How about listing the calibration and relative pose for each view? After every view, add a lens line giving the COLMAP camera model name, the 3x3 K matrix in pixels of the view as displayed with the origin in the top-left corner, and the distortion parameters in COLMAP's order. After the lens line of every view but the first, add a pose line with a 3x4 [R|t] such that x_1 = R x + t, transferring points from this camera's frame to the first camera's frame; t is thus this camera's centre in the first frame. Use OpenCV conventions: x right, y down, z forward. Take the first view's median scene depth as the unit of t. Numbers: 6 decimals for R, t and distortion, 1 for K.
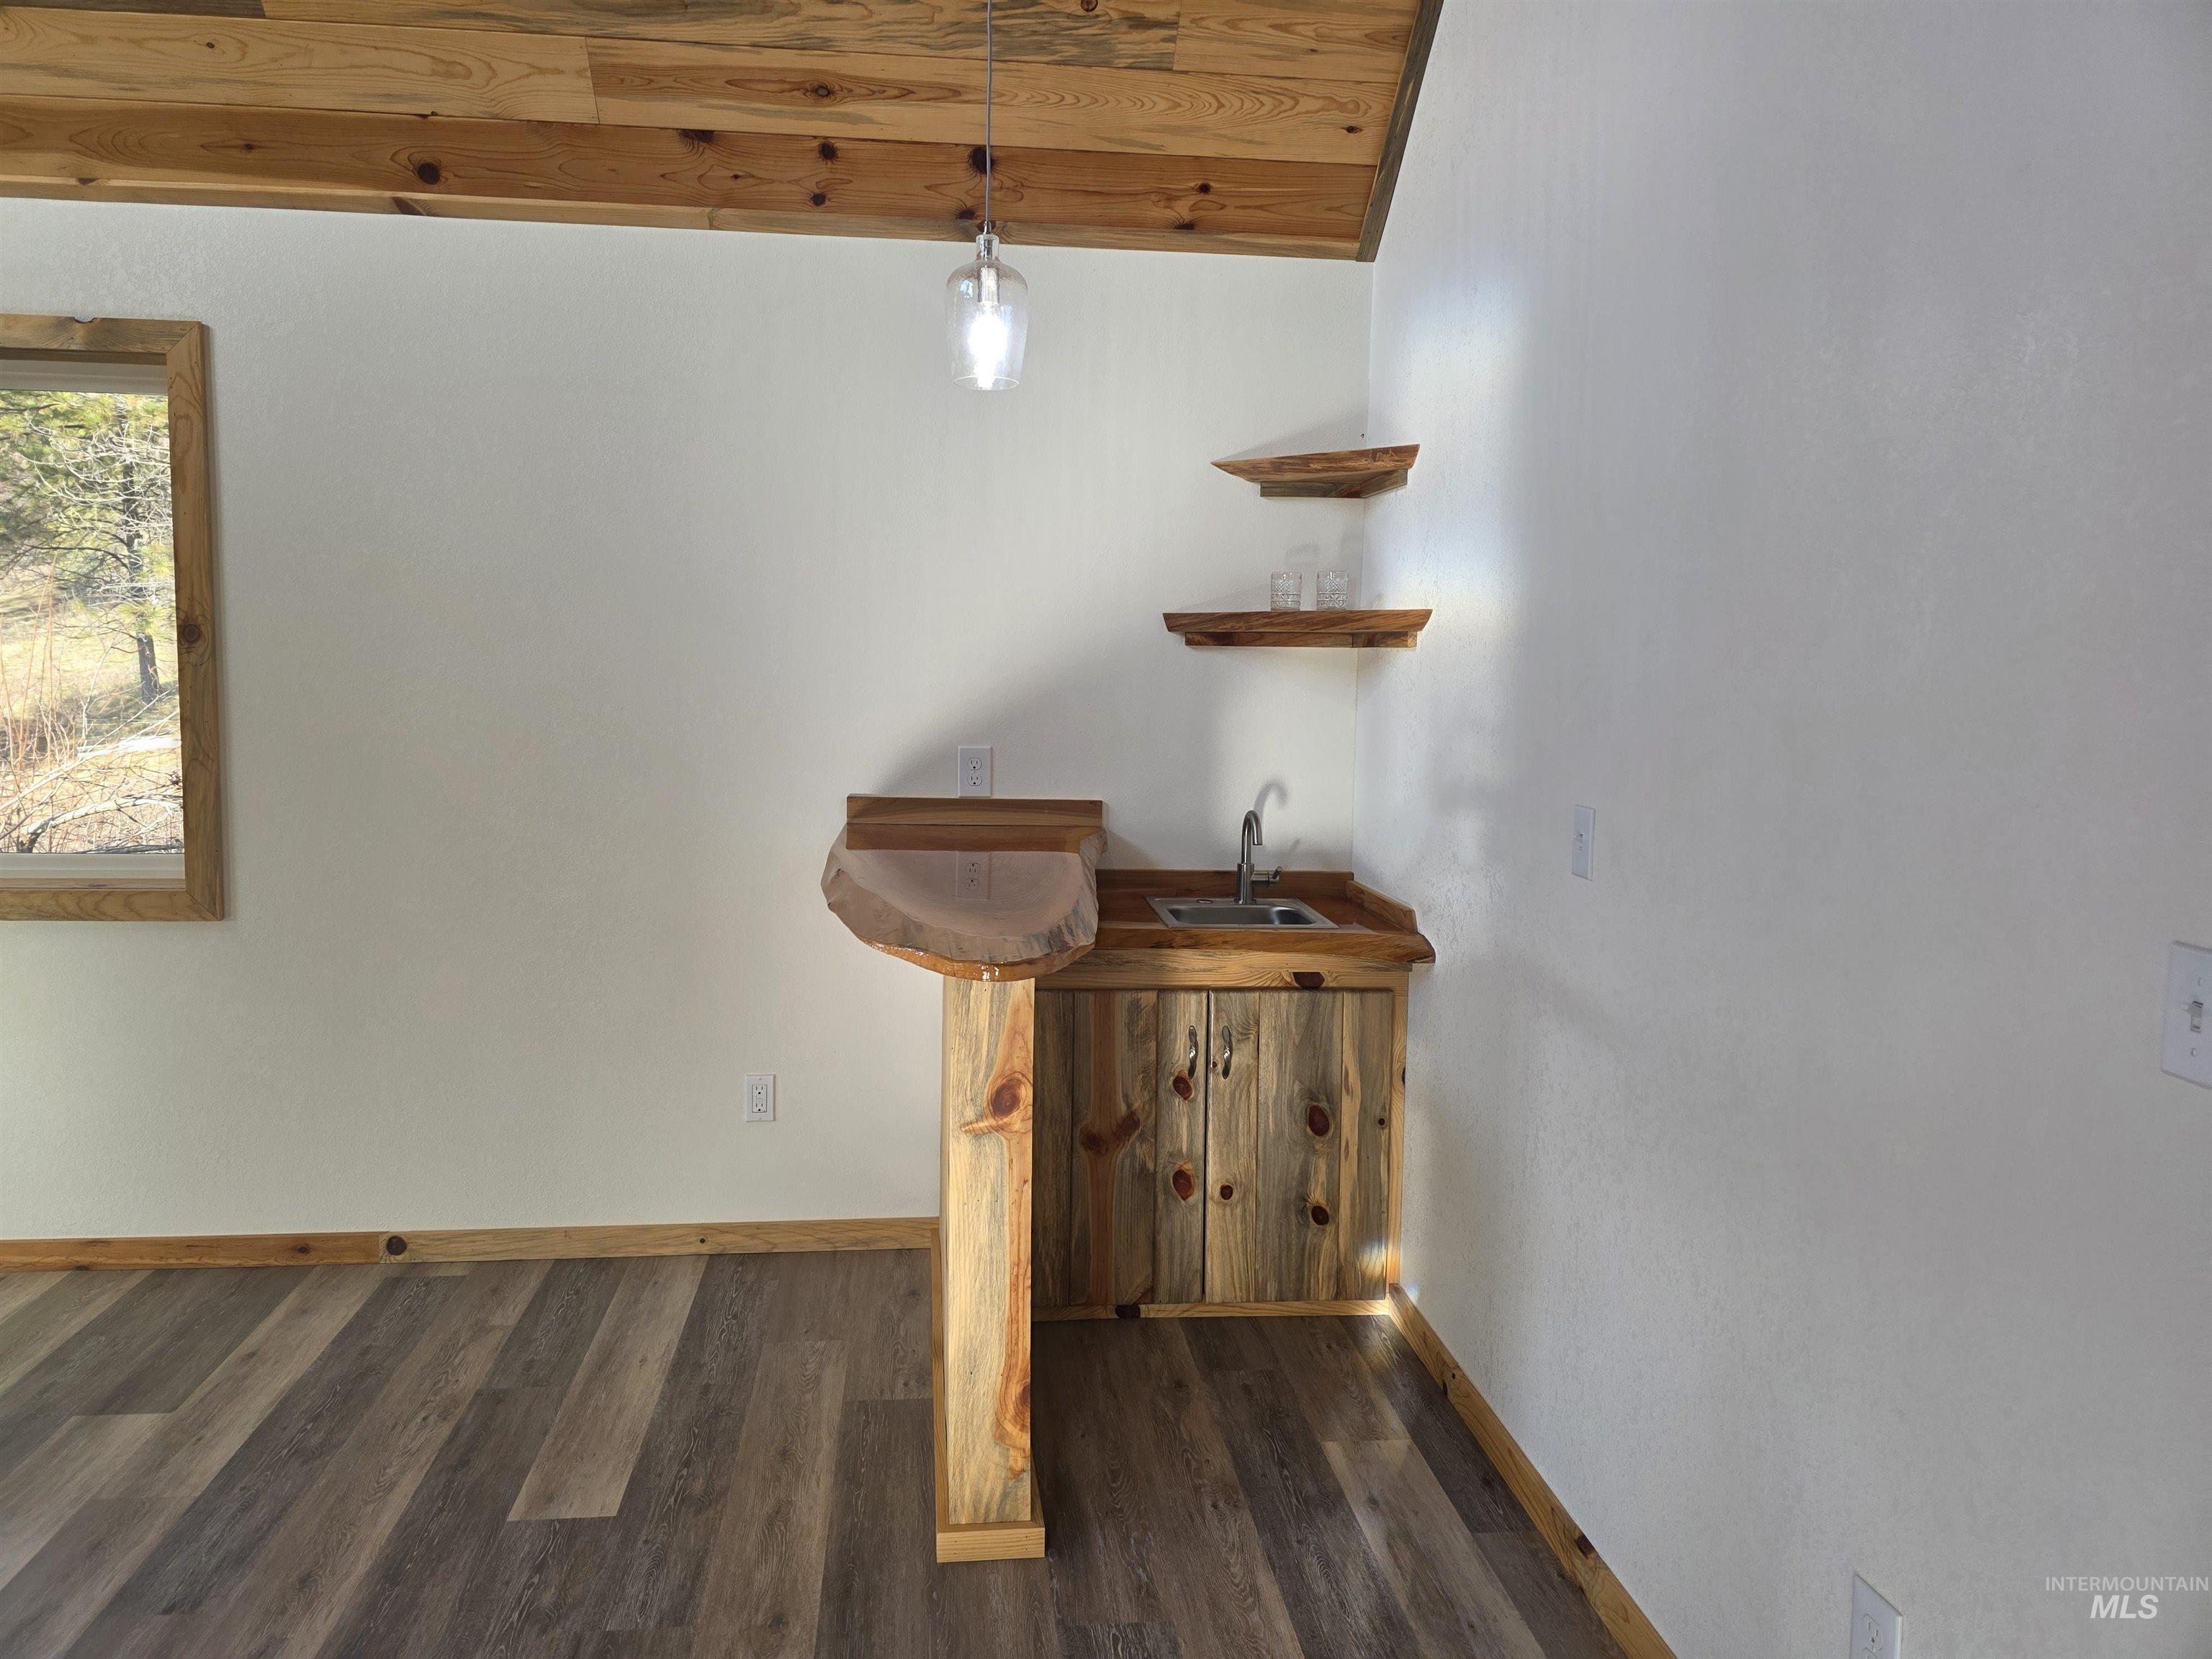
lens RADIAL K [[1475.1, 0, 1106.0], [0, 1475.1, 829.5], [0, 0, 1]] dist [-0.001672, -0.001032]
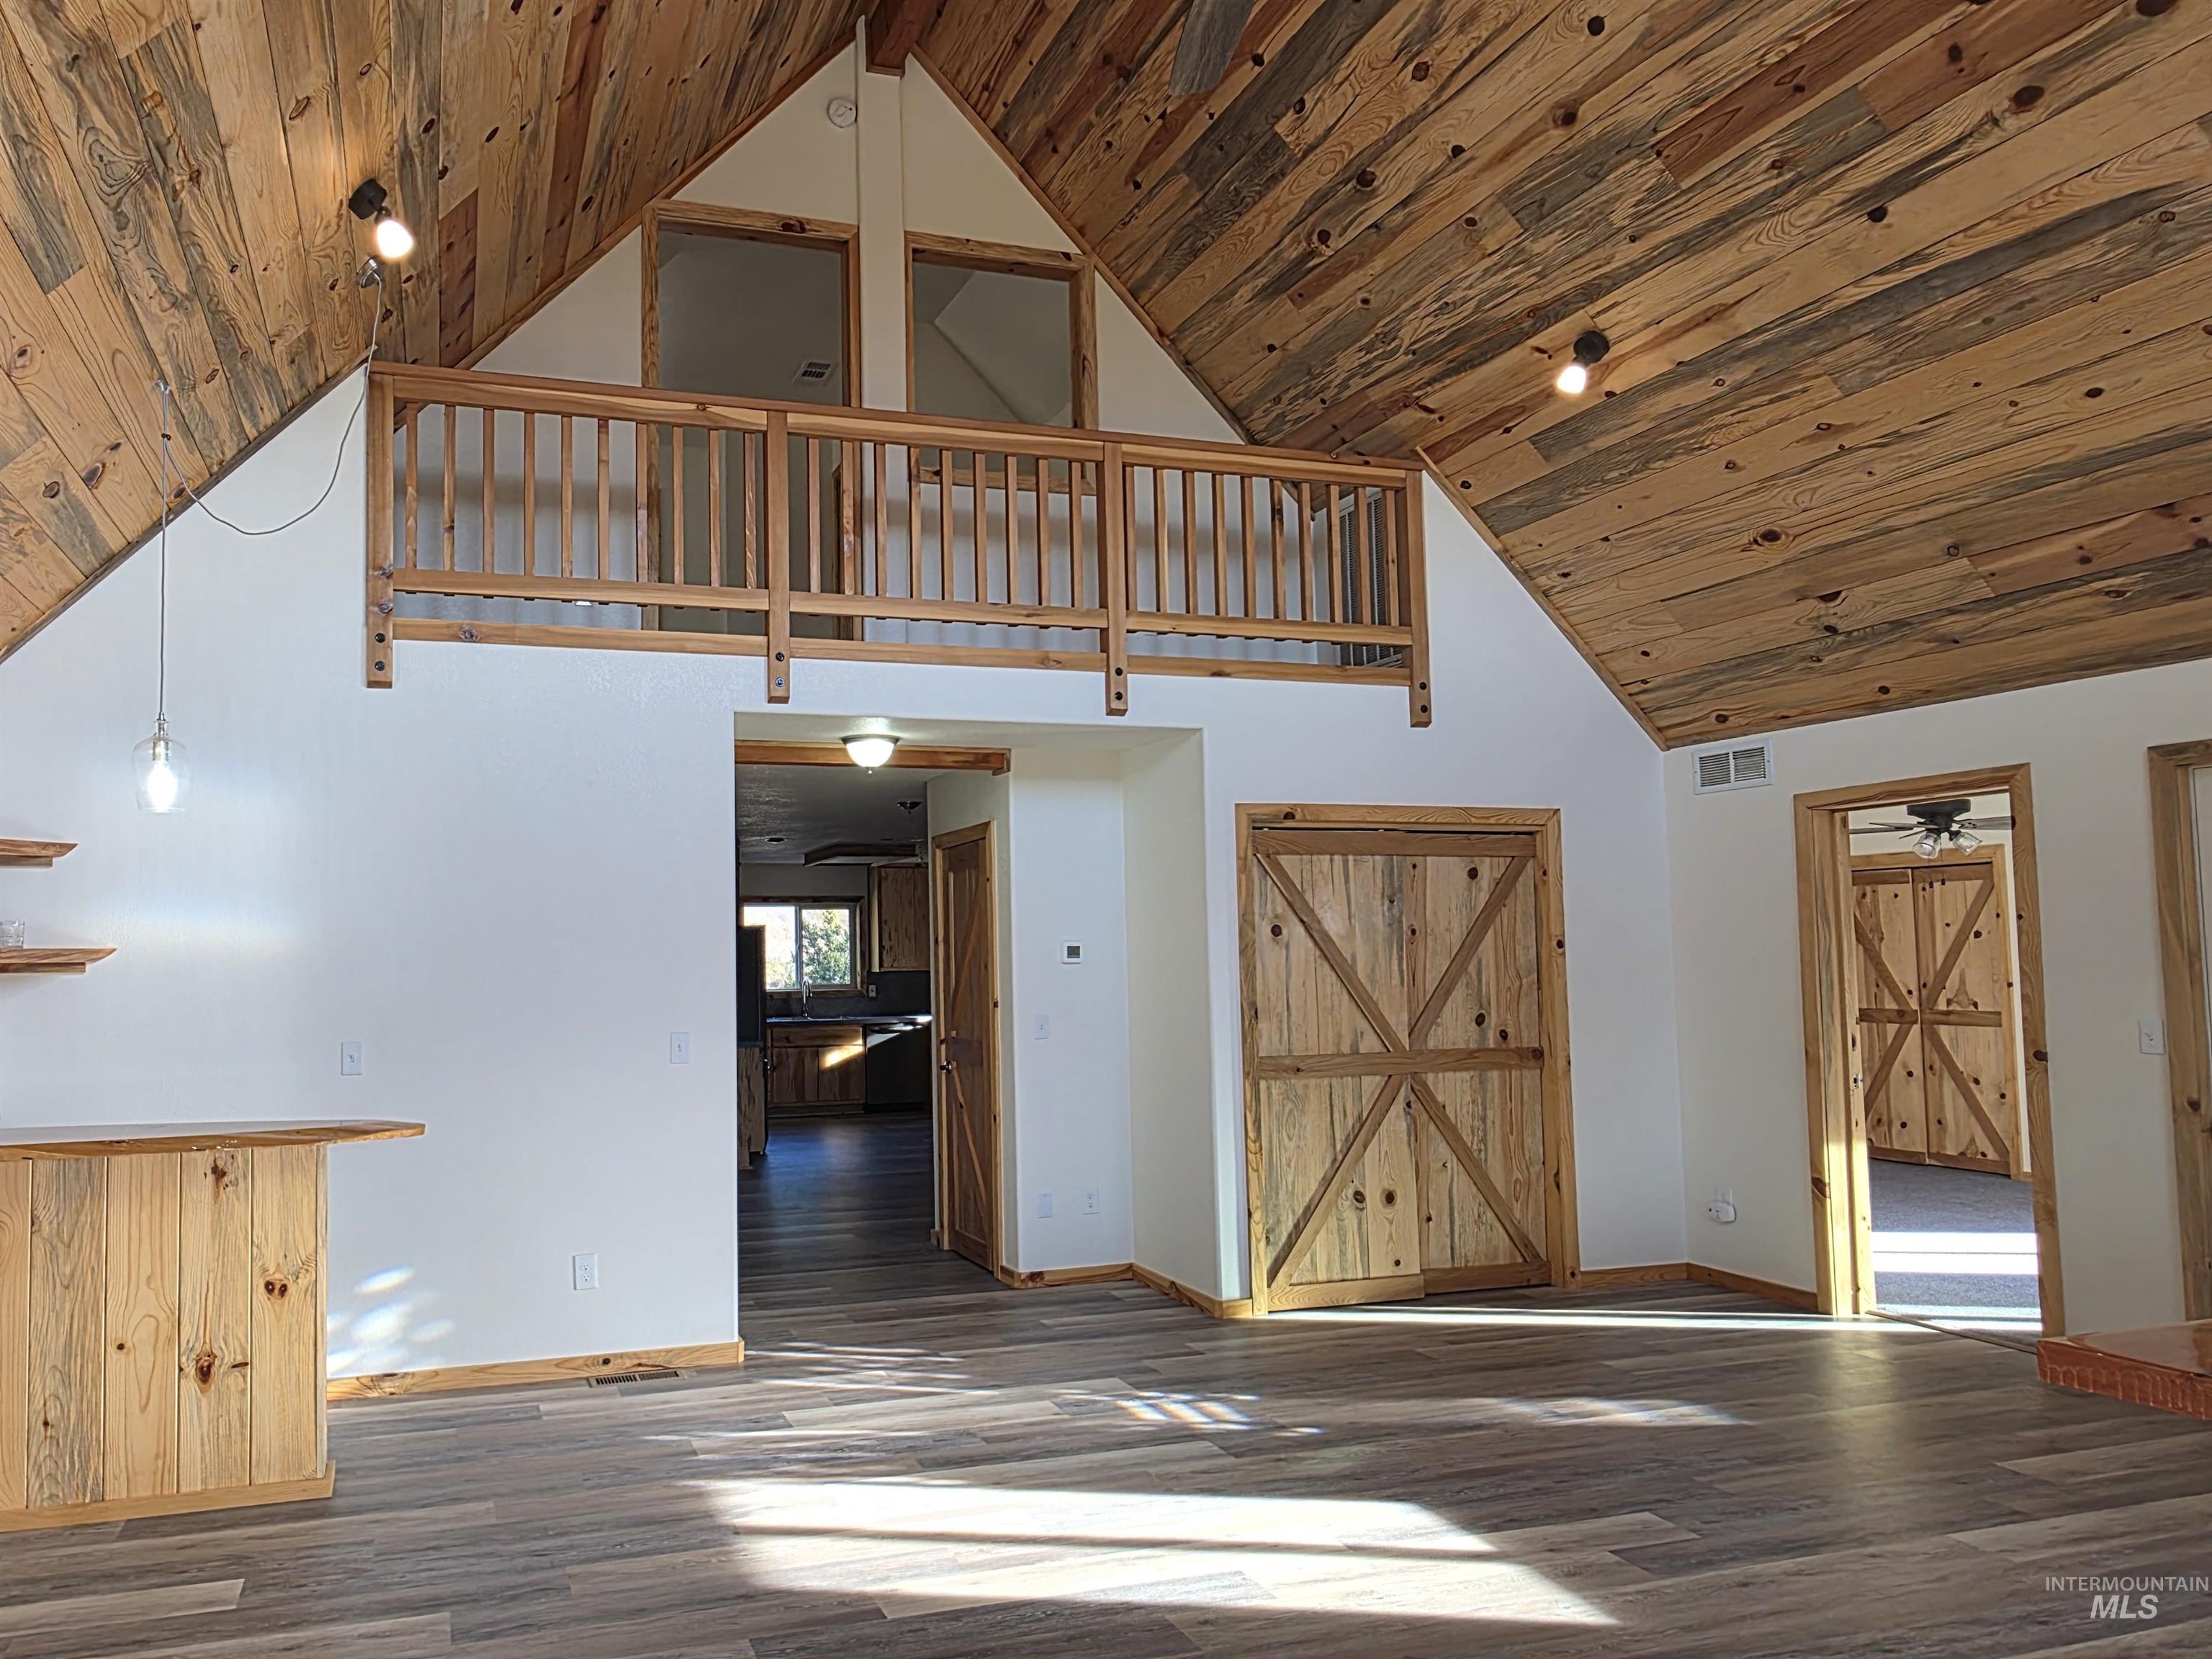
lens RADIAL K [[1823.8, 0, 1106.0], [0, 1823.8, 829.5], [0, 0, 1]] dist [0.007063, -0.000774]
pose [[-0.328841, 0.059937, 0.942482, -2.232484], [0.117114, 0.992869, -0.022279, -0.117647], [-0.937096, 0.103051, -0.333515, 0.697834]]
